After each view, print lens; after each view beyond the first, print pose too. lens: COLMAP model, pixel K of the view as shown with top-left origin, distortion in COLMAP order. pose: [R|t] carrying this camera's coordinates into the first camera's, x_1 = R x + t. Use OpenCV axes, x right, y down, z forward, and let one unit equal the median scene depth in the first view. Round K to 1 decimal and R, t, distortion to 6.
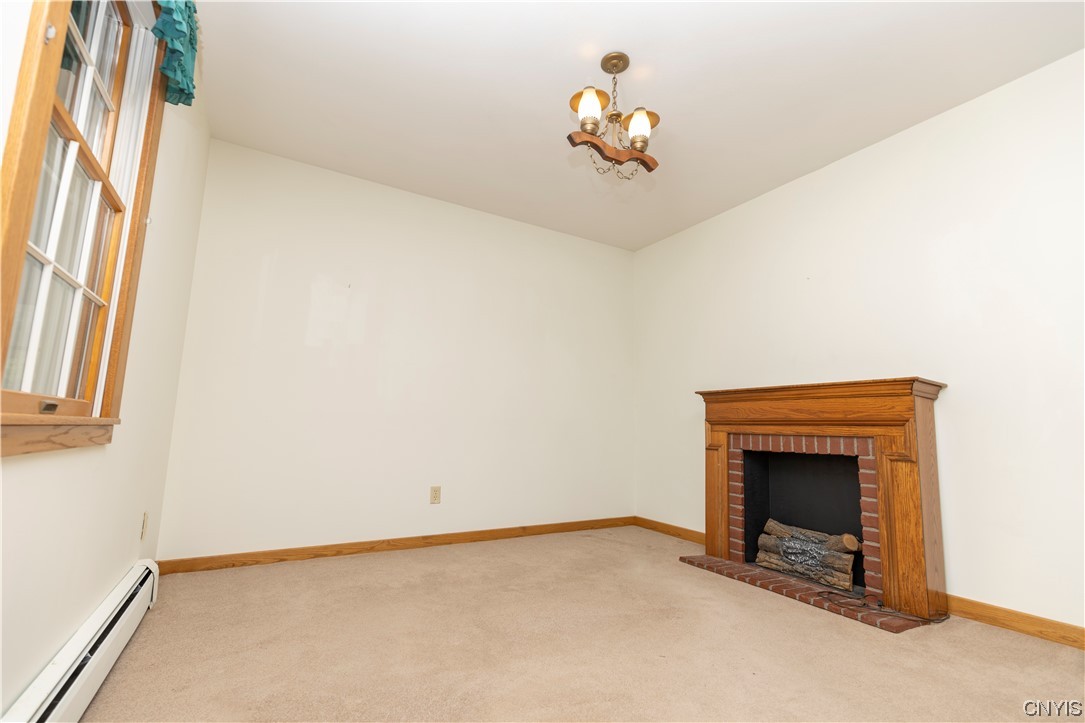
lens RADIAL K [[483.8, 0, 542.5], [0, 483.8, 361.5], [0, 0, 1]] dist [0.002812, 0.000038]
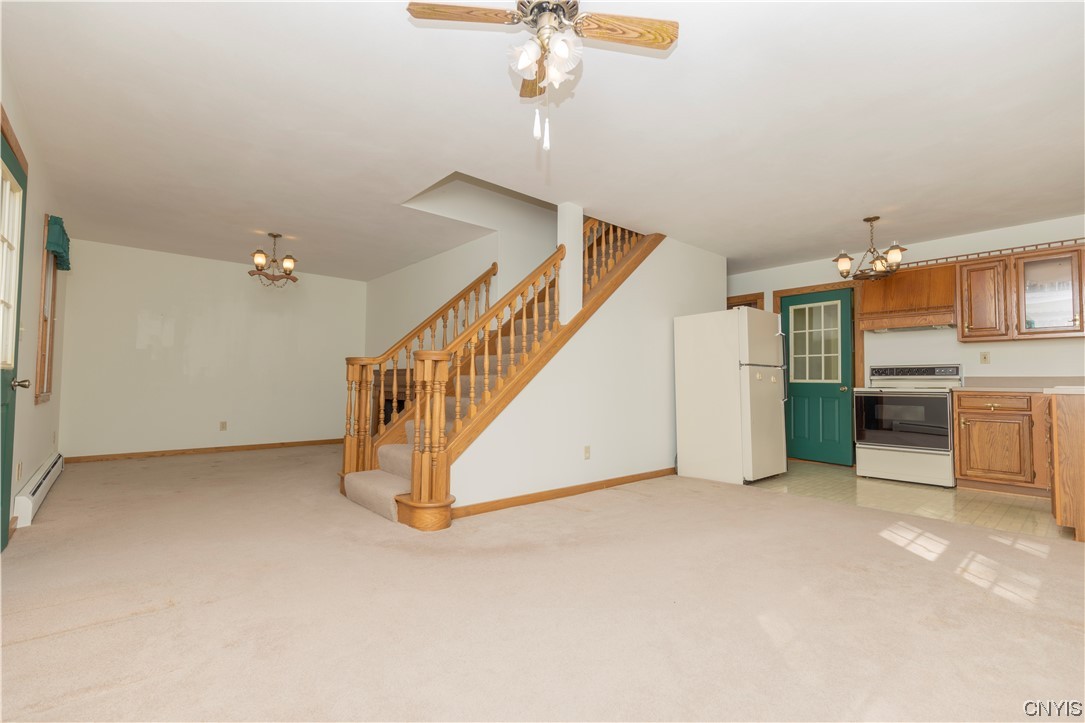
lens RADIAL K [[483.8, 0, 542.5], [0, 483.8, 361.5], [0, 0, 1]] dist [0.002812, 0.000038]
pose [[0.981372, -0.009548, 0.191879, 0.942087], [-0.009219, 0.995273, 0.096675, -0.246399], [-0.191895, -0.096643, 0.976645, -1.551642]]
